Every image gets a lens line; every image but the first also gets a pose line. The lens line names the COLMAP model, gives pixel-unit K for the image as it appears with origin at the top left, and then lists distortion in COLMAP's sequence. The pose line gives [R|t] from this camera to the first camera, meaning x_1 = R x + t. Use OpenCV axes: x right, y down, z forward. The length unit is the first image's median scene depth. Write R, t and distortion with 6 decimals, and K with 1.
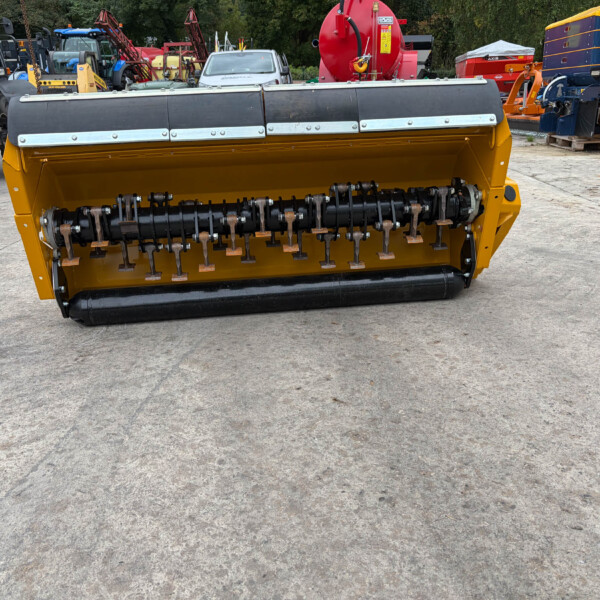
lens RADIAL K [[604.1, 0, 301.1], [0, 604.1, 308.2], [0, 0, 1]] dist [0.031706, -0.025508]
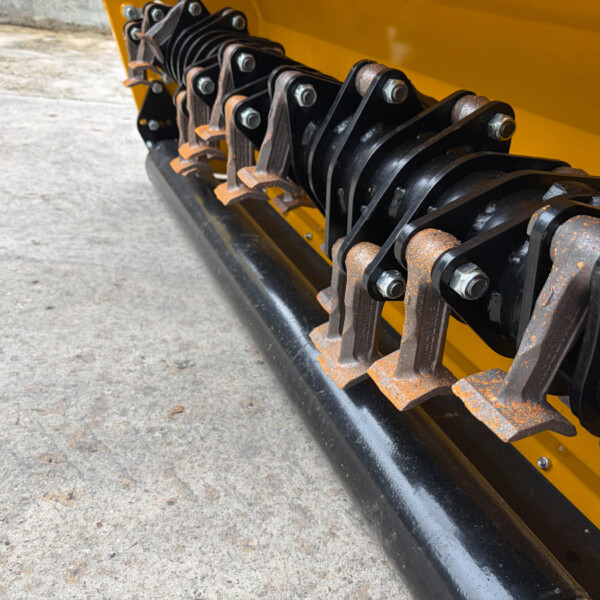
lens RADIAL K [[616.8, 0, 300.0], [0, 616.8, 300.0], [0, 0, 1]] dist [-0.076989, 0.172368]
pose [[0.277963, 0.518889, -0.808388, 0.381127], [-0.442230, 0.816192, 0.371838, -0.227374], [0.852742, 0.254136, 0.456340, 0.946221]]
